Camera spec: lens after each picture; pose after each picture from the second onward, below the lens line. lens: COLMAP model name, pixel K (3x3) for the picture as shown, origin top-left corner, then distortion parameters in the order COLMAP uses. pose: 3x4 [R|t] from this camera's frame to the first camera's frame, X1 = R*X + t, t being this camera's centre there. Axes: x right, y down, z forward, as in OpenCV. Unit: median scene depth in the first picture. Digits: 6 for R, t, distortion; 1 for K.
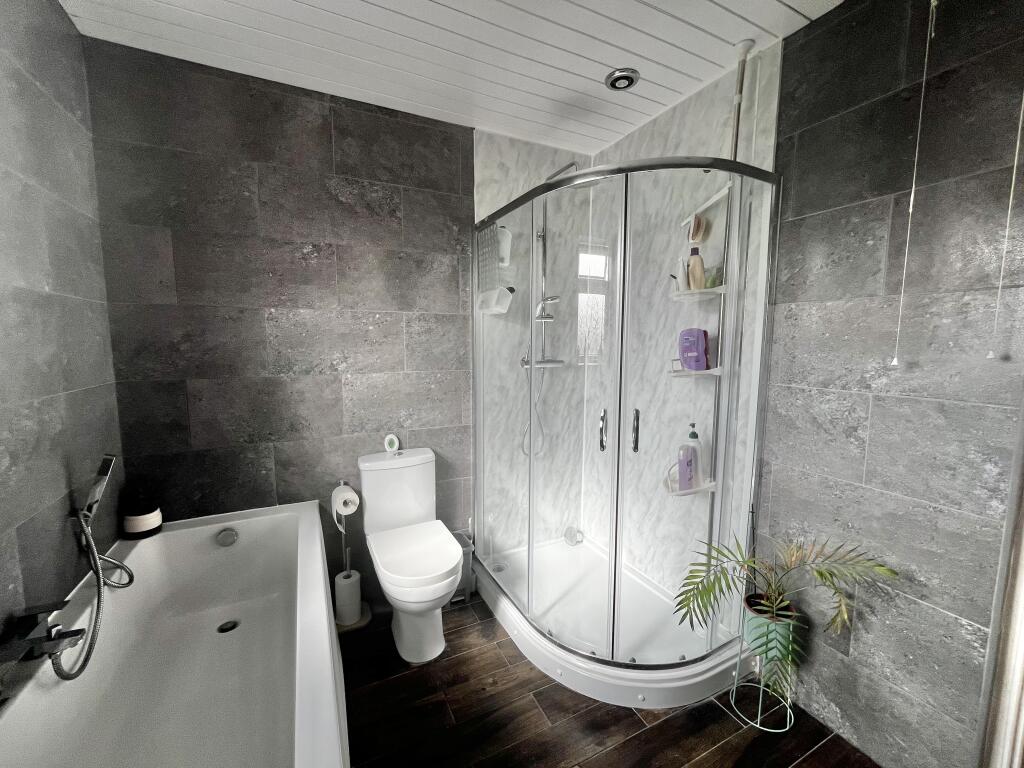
lens RADIAL K [[416.4, 0, 509.0], [0, 416.4, 383.4], [0, 0, 1]] dist [-0.003083, 0.000569]
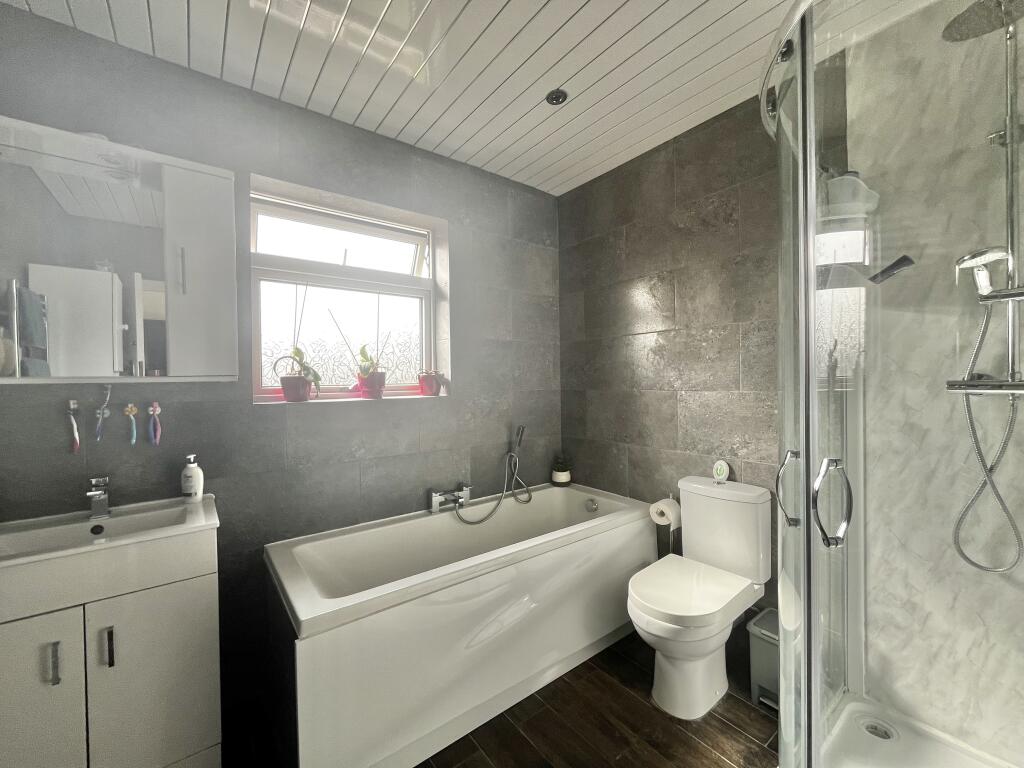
lens RADIAL K [[416.4, 0, 510.4], [0, 416.4, 383.3], [0, 0, 1]] dist [-0.003083, 0.000569]
pose [[0.189964, 0.005012, -0.981778, 0.553801], [-0.090904, 0.995781, -0.012506, 0.010241], [0.977574, 0.091623, 0.189618, 0.403579]]
